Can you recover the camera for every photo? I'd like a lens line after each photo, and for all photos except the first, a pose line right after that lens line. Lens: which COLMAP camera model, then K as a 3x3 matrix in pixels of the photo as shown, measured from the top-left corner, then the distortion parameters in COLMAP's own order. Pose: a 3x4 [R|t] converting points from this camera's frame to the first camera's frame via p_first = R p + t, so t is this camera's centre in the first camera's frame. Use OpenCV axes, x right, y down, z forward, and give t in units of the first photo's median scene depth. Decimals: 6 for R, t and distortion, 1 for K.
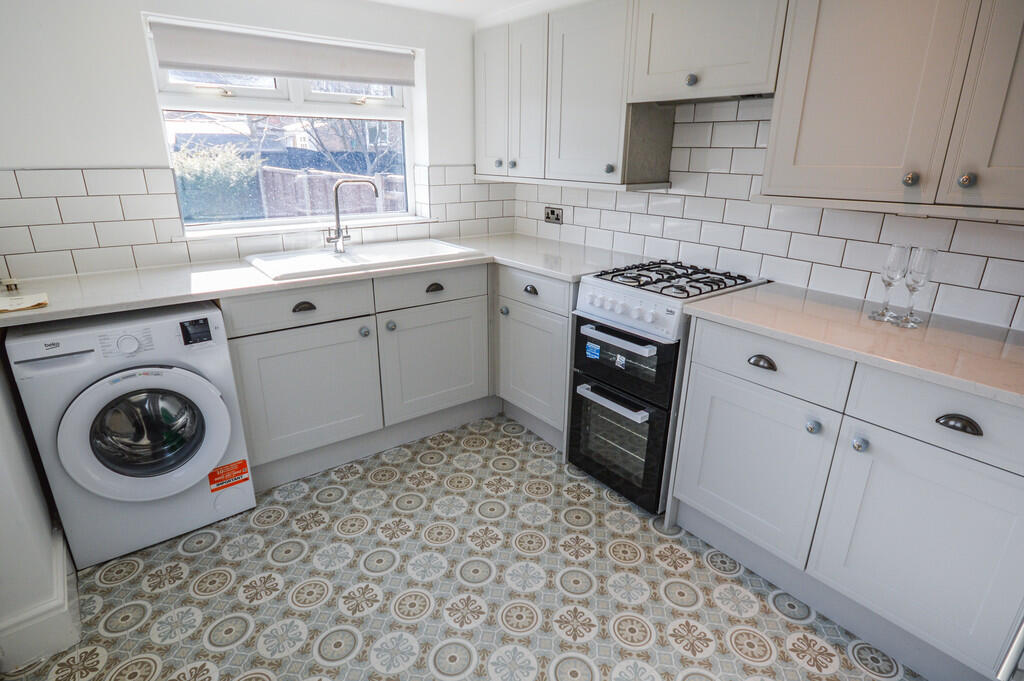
lens RADIAL K [[542.2, 0, 512.0], [0, 542.2, 340.5], [0, 0, 1]] dist [0.020648, 0.000544]
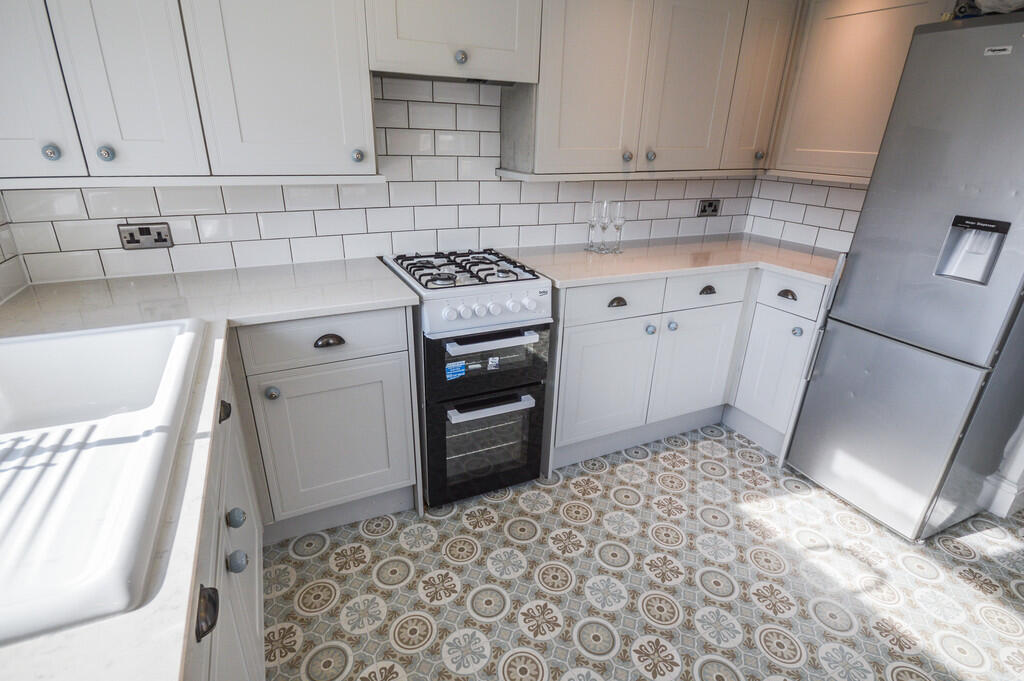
lens RADIAL K [[505.5, 0, 509.7], [0, 505.5, 343.8], [0, 0, 1]] dist [0.002702, 0.001038]
pose [[0.218089, -0.377404, 0.900002, -0.573512], [0.303100, 0.902789, 0.305126, -0.252383], [-0.927668, 0.206246, 0.311279, 0.698744]]
